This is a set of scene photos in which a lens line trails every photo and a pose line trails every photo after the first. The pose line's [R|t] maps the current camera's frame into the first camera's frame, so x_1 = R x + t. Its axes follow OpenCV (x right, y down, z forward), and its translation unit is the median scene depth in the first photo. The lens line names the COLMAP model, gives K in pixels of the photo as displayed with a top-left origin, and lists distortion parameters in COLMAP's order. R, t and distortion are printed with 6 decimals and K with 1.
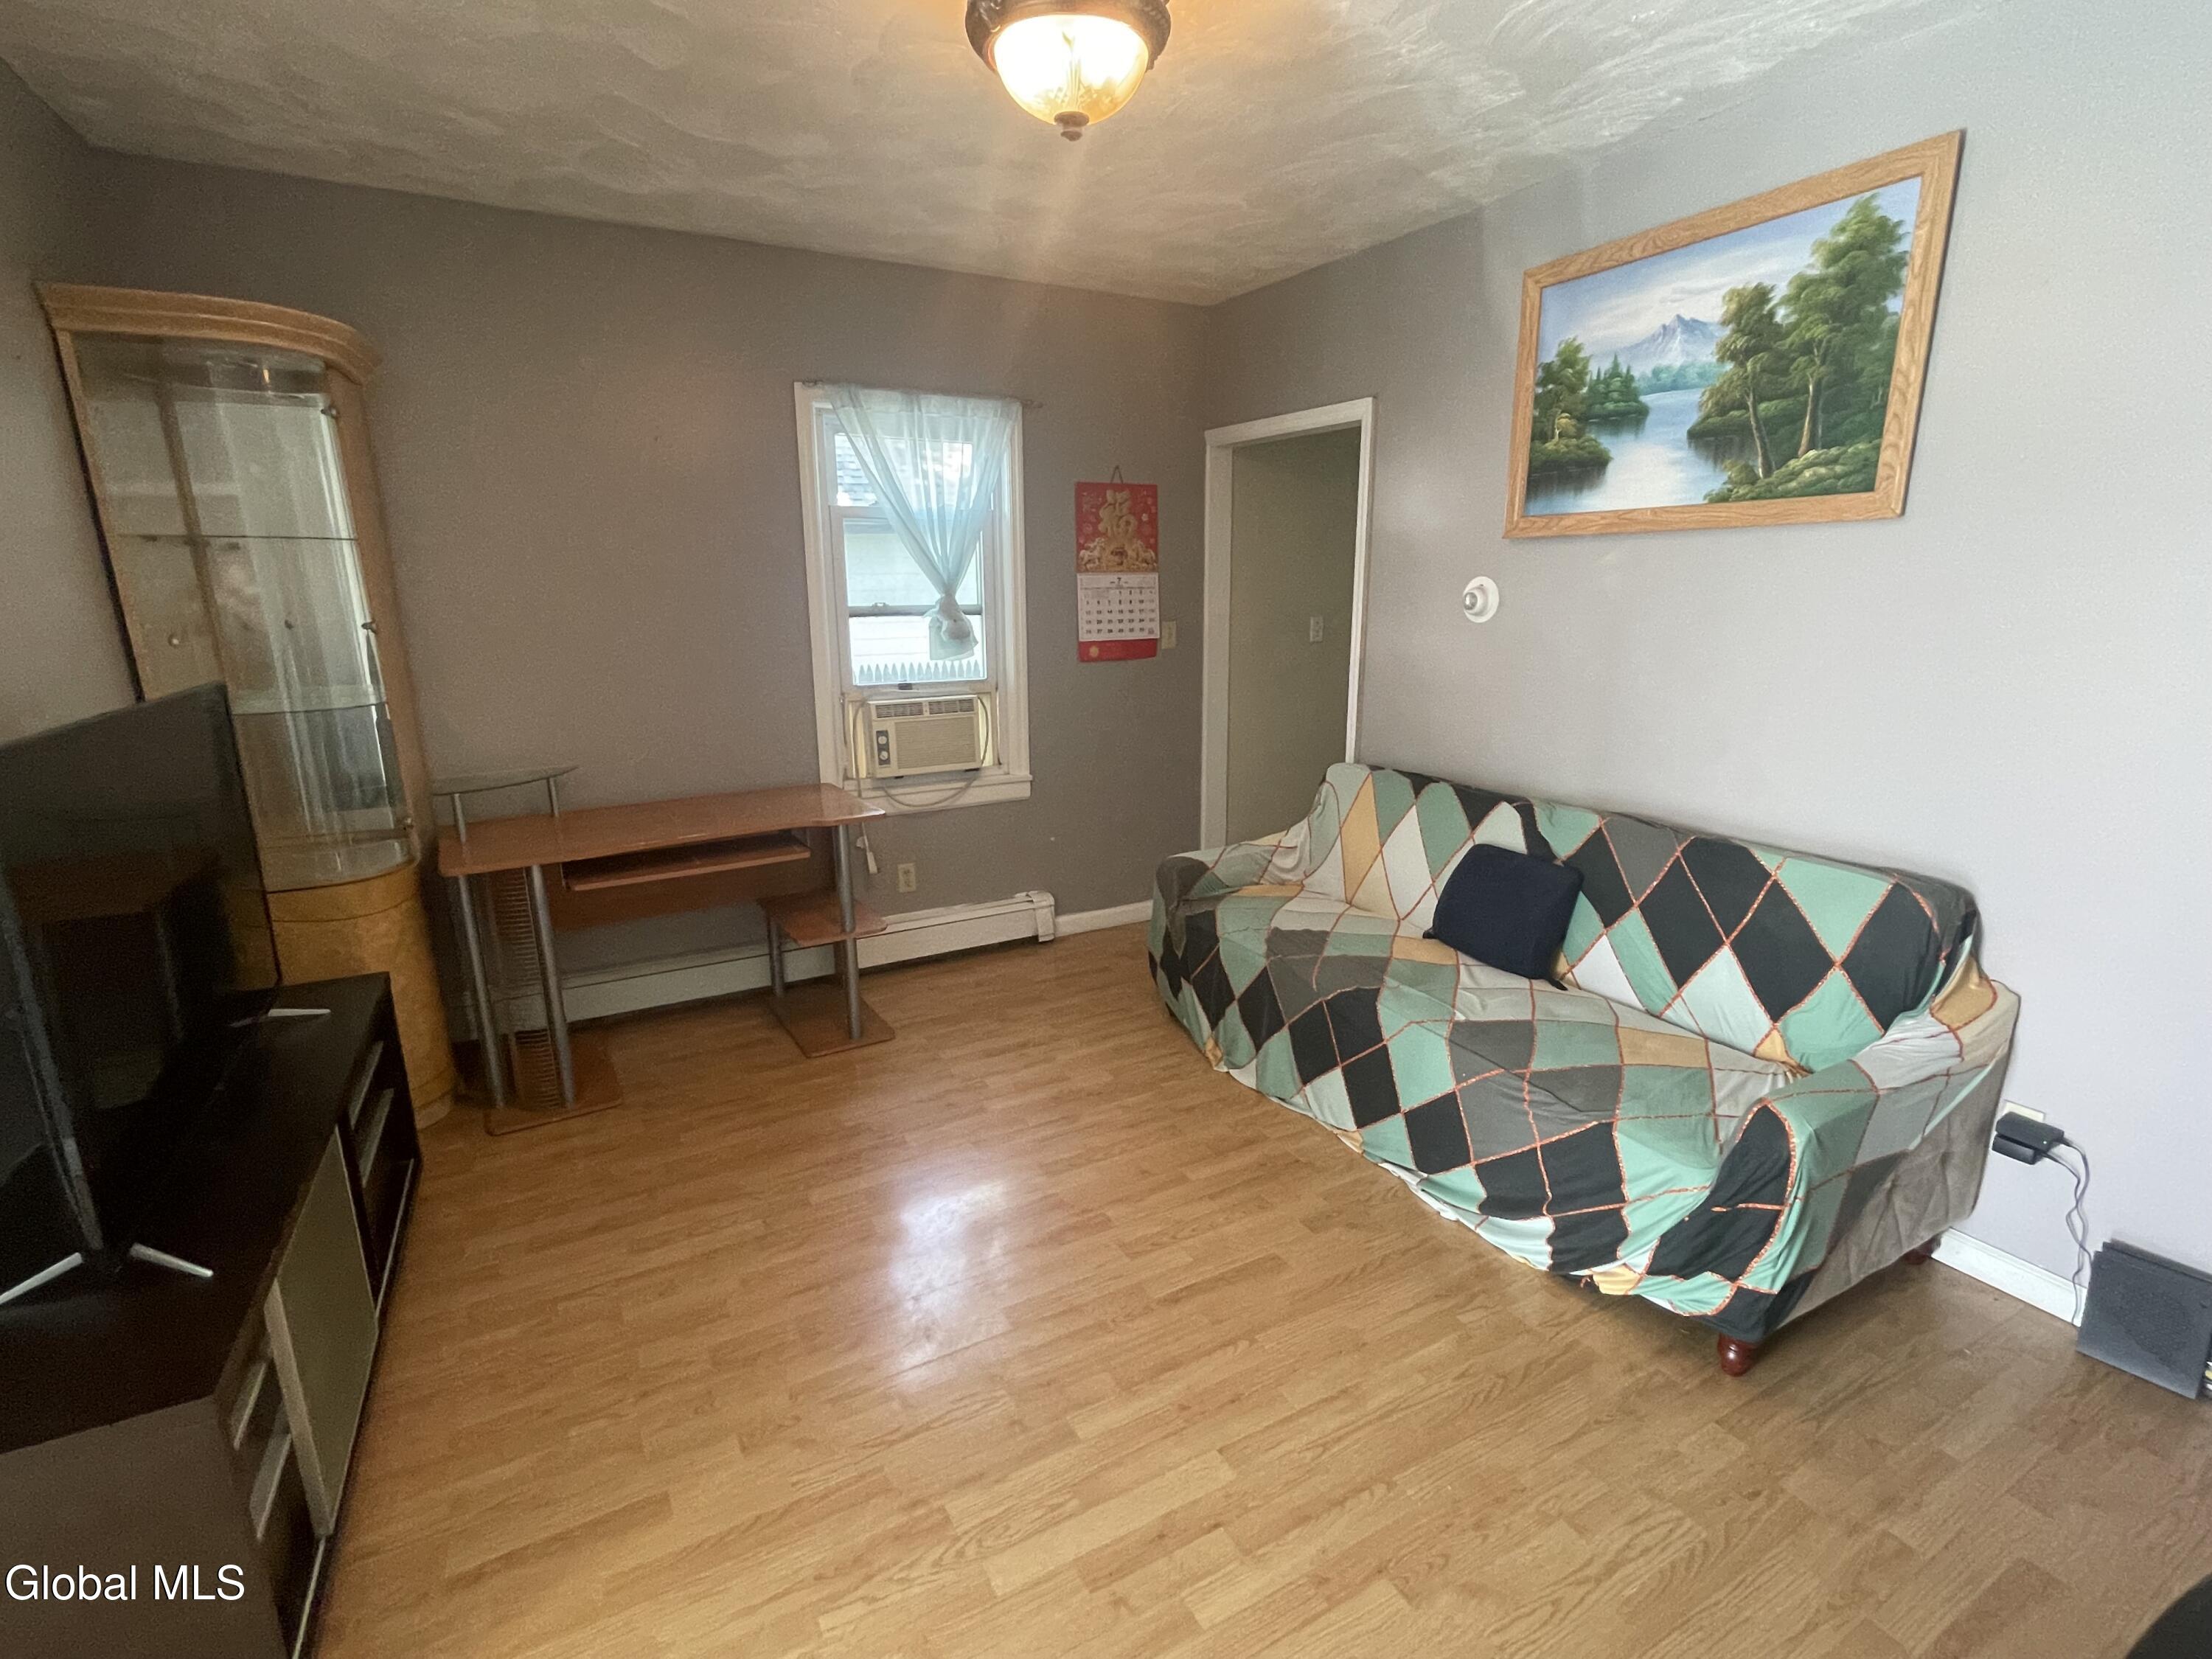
lens RADIAL K [[1031.6, 0, 1107.2], [0, 1031.6, 834.6], [0, 0, 1]] dist [-0.004528, -0.000564]
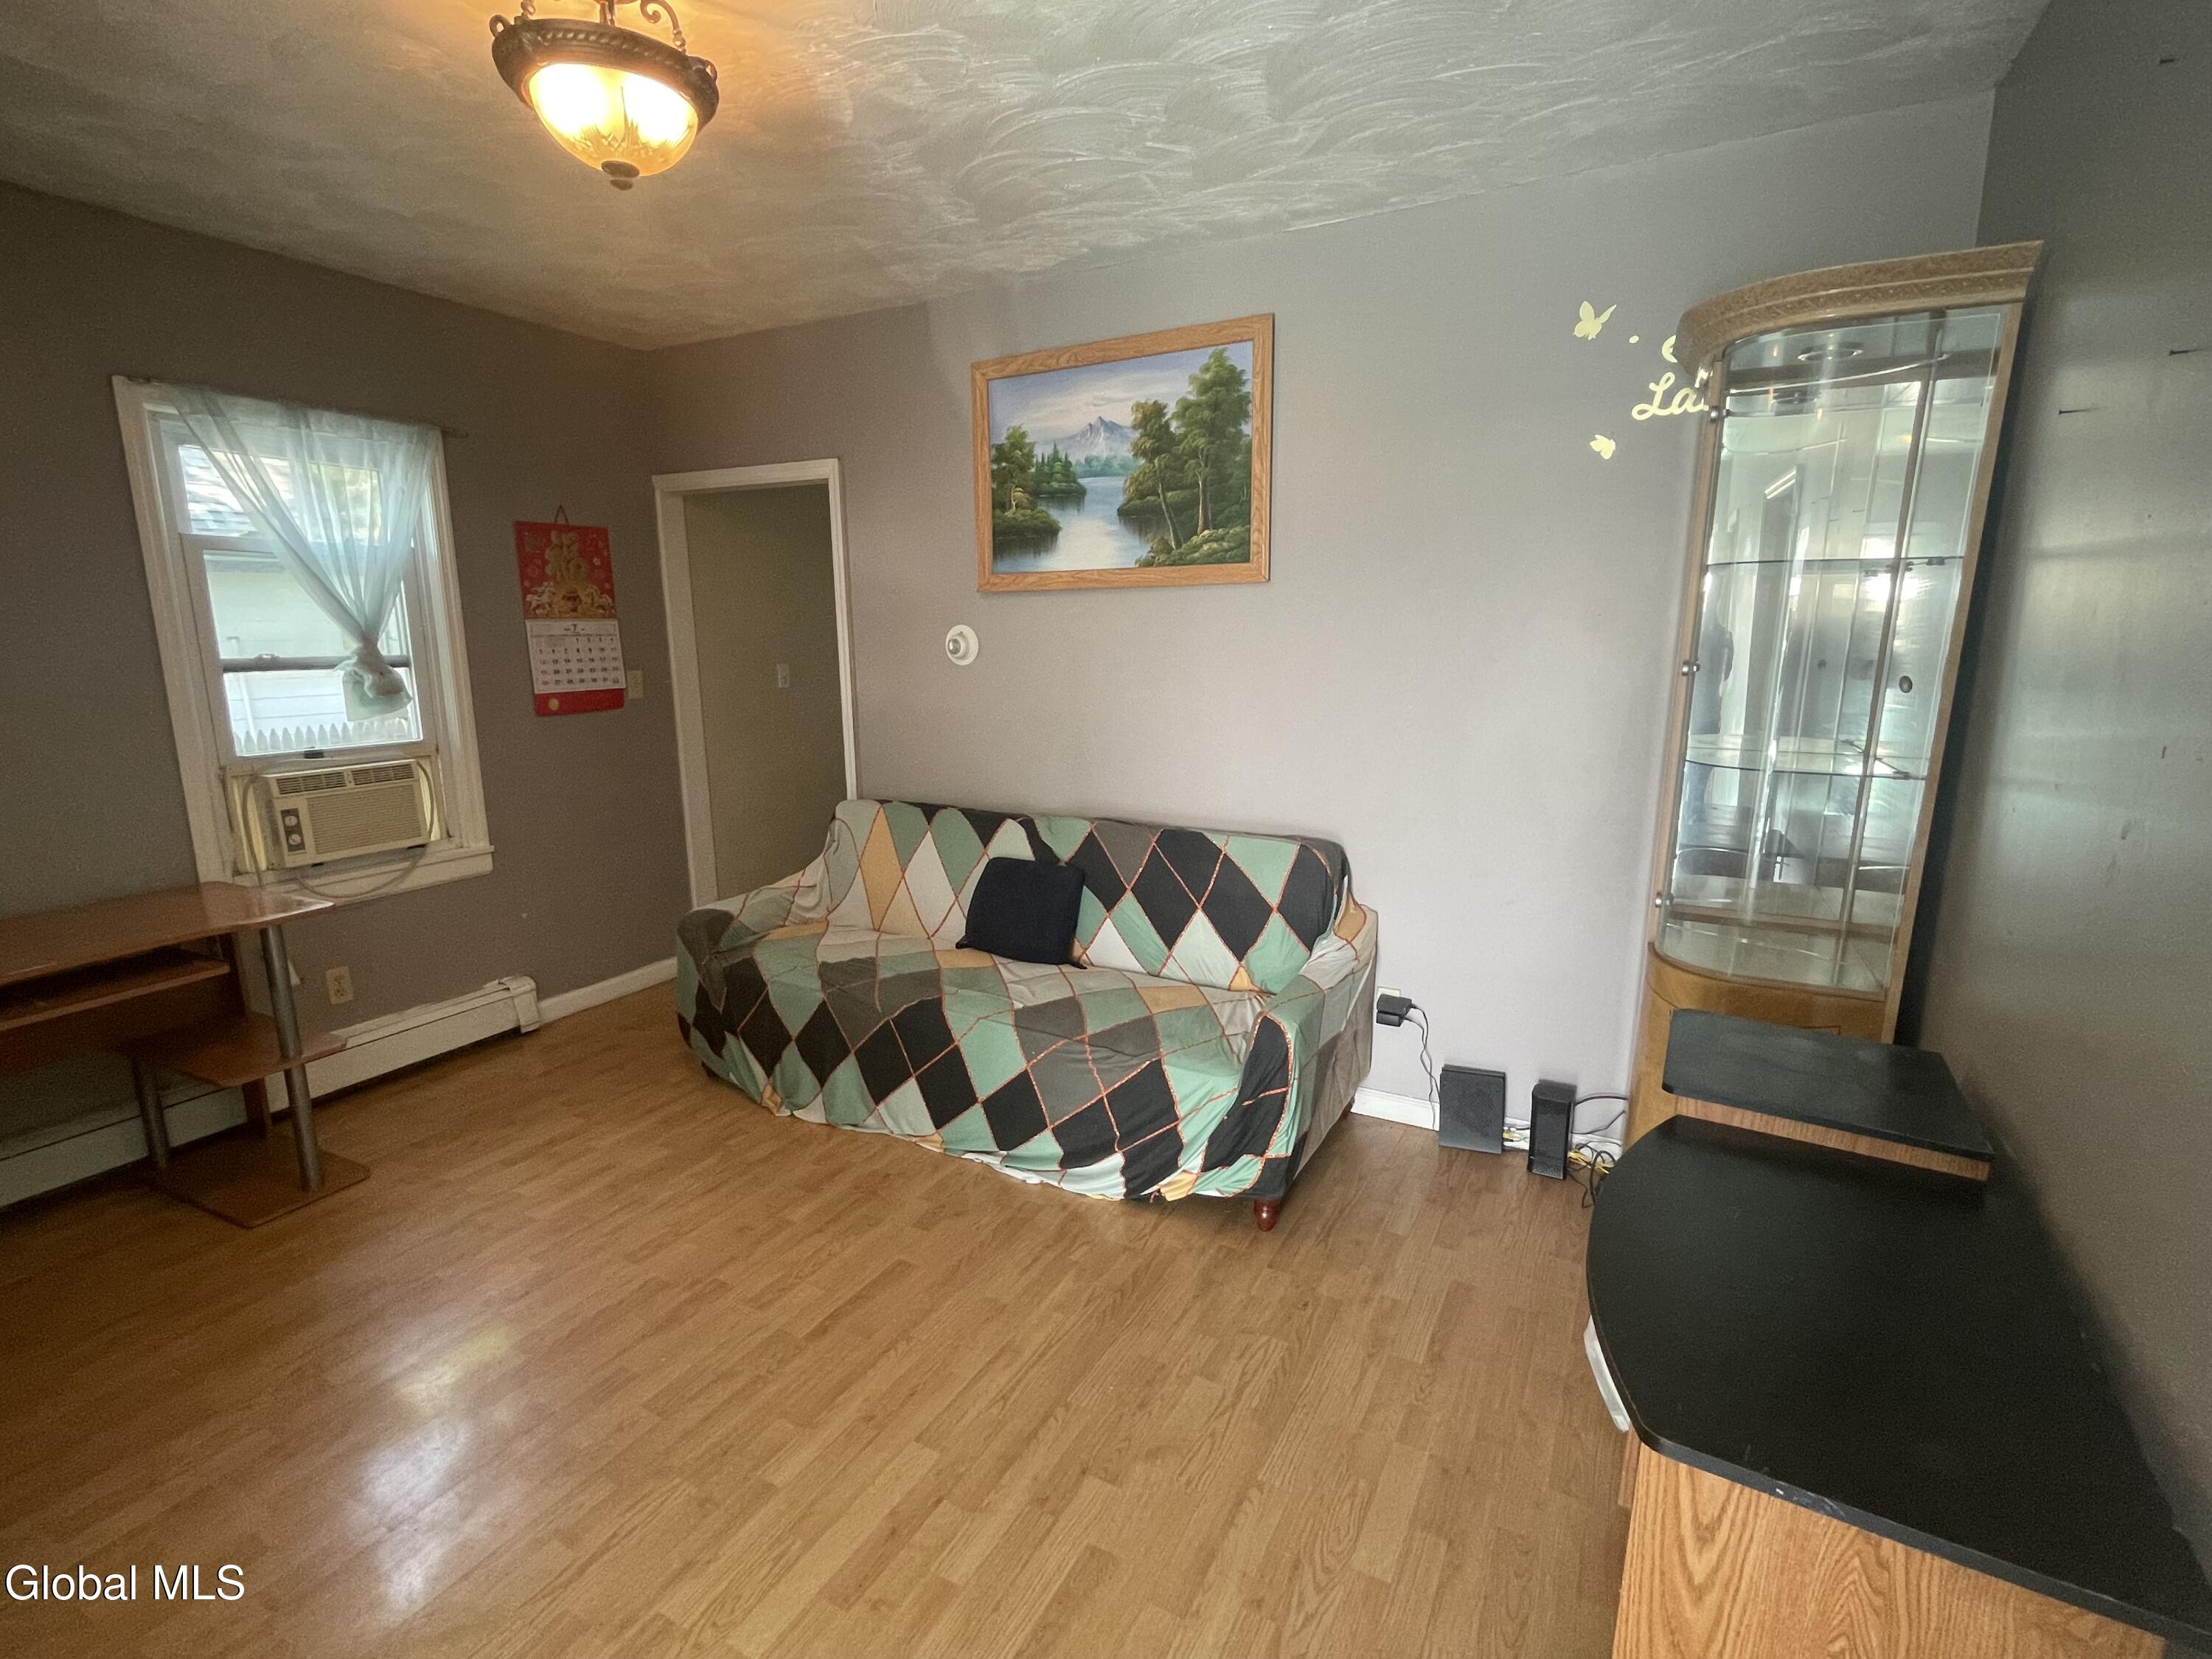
lens RADIAL K [[1031.6, 0, 1096.7], [0, 1031.6, 832.9], [0, 0, 1]] dist [-0.004528, -0.000564]
pose [[0.846431, -0.101276, 0.522779, -0.144598], [0.126403, 0.991900, -0.012502, 0.011360], [-0.517279, 0.076663, 0.852376, -0.027705]]
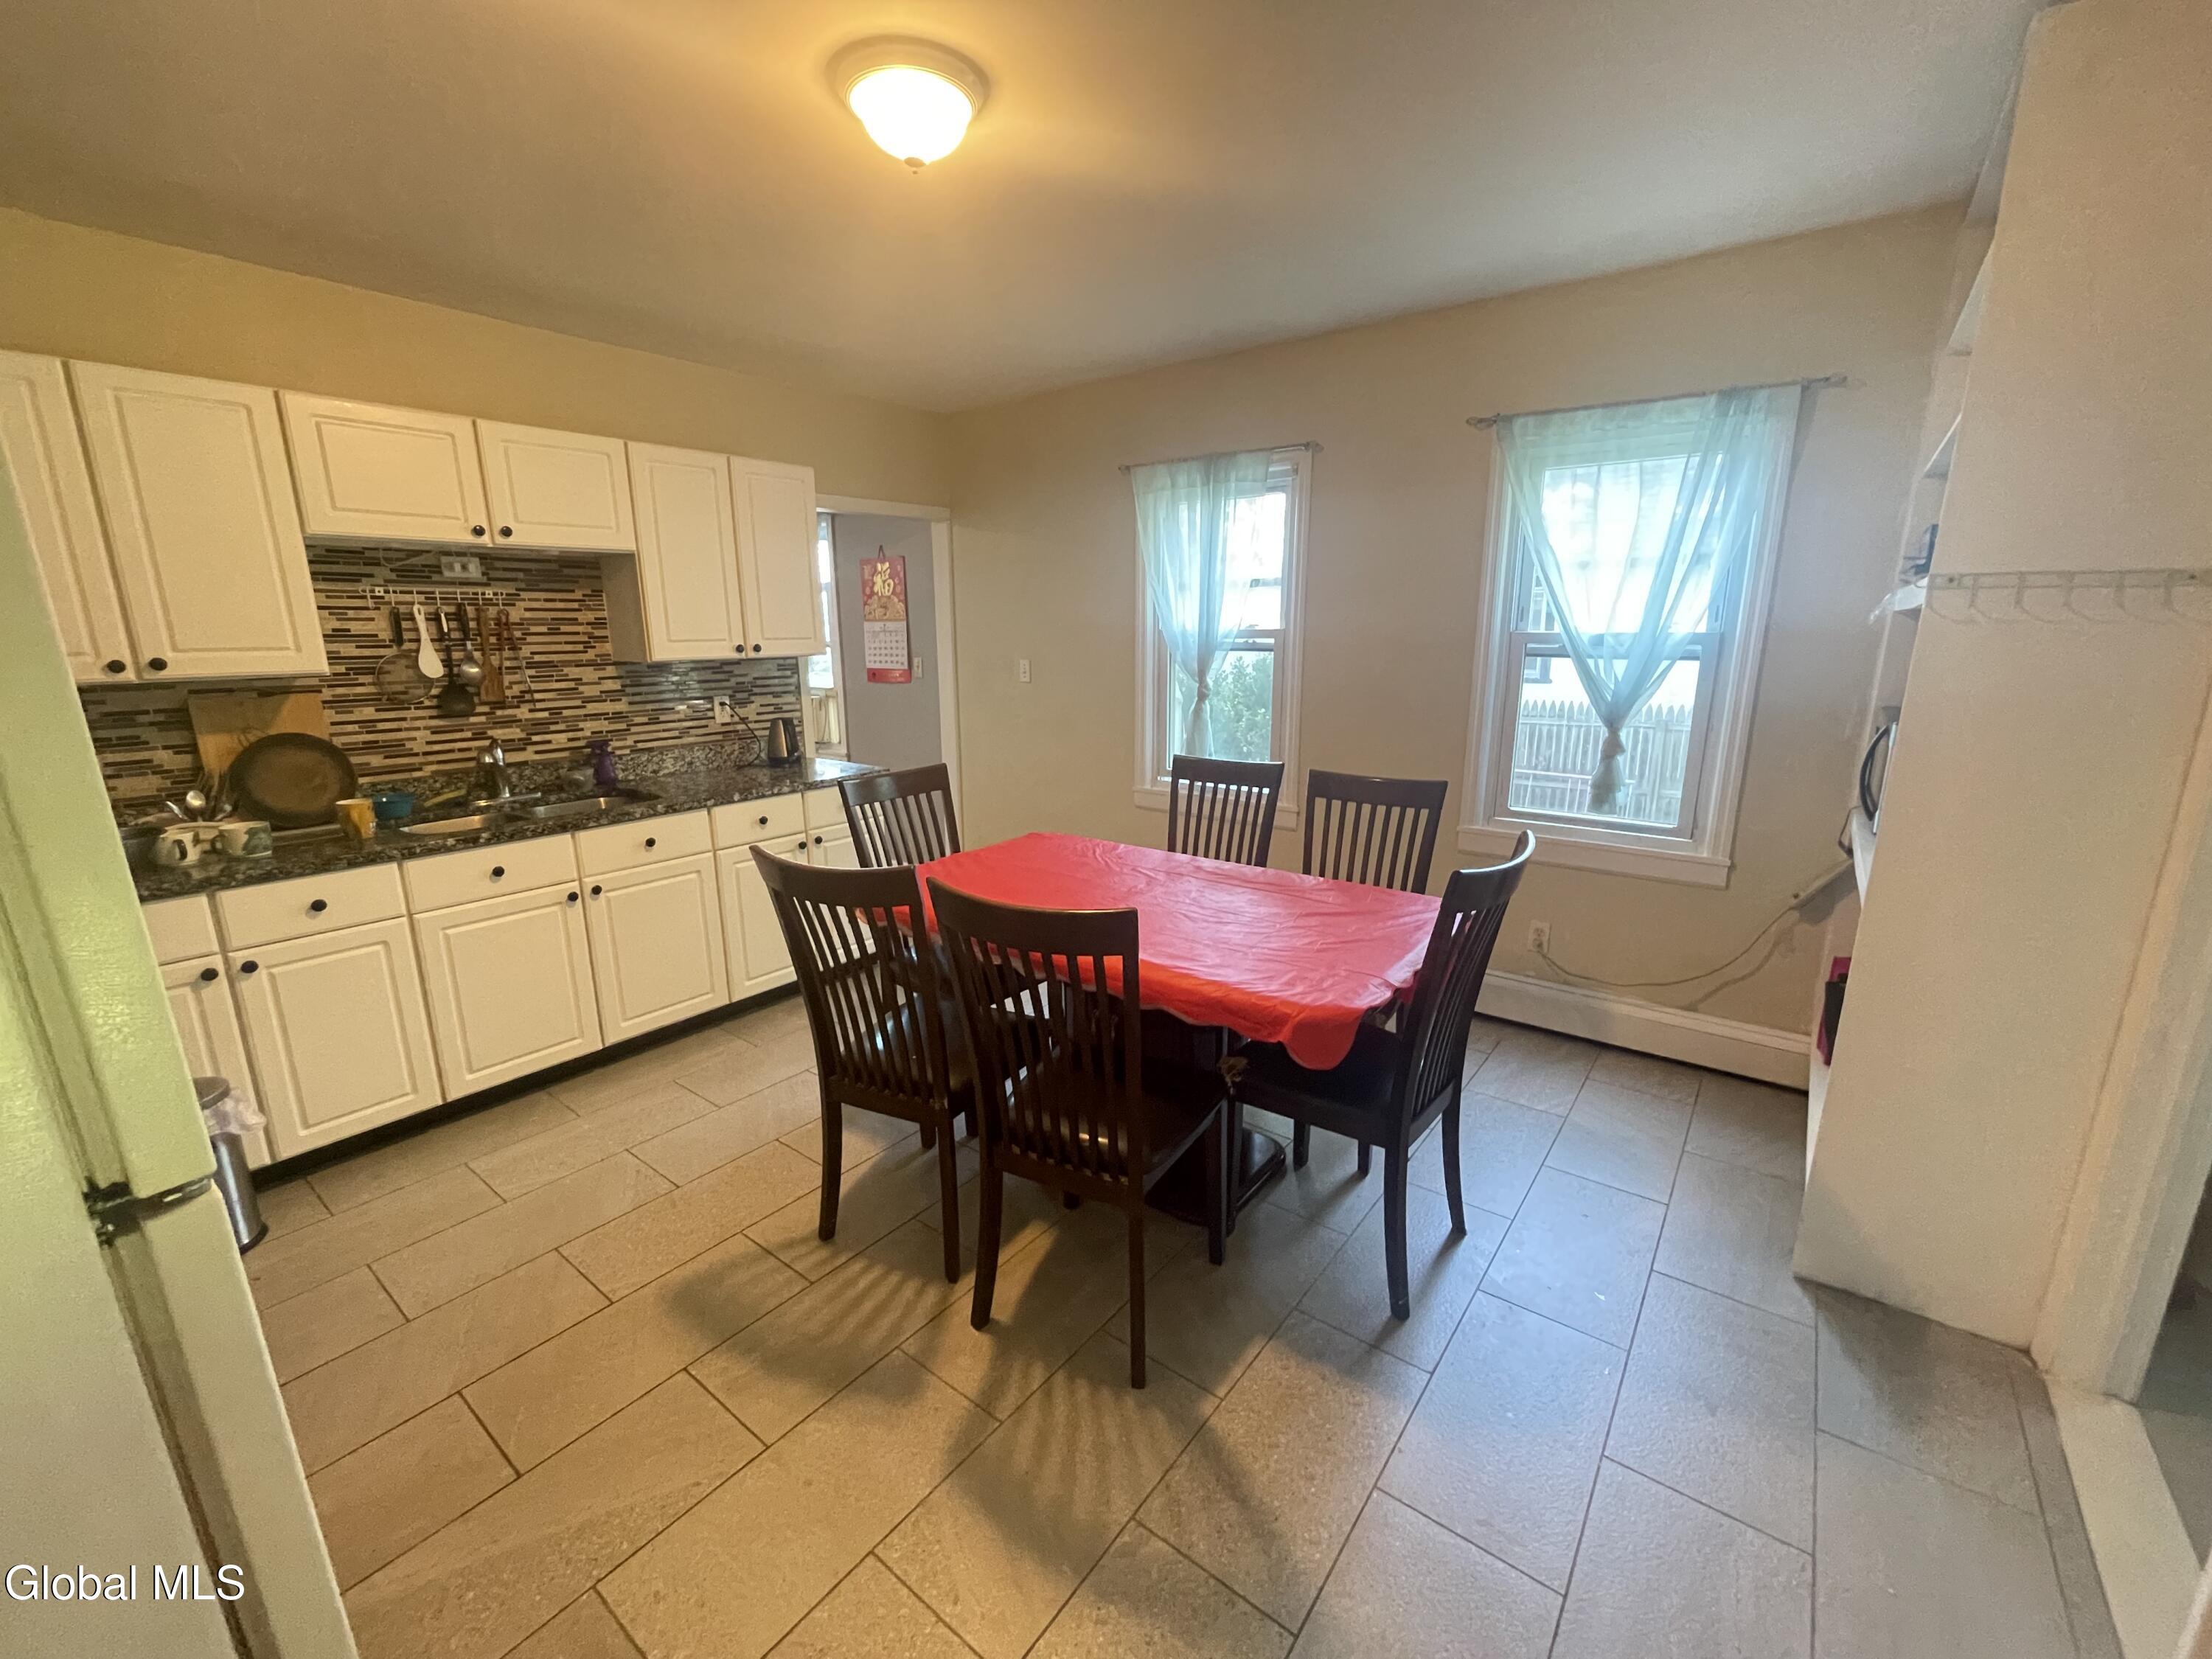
lens RADIAL K [[900.9, 0, 1089.6], [0, 900.9, 838.8], [0, 0, 1]] dist [-0.000773, -0.000560]
pose [[0.389617, 0.213399, -0.895913, 1.942975], [-0.204325, 0.968571, 0.141848, -0.303285], [0.898025, 0.127791, 0.420975, 1.184259]]
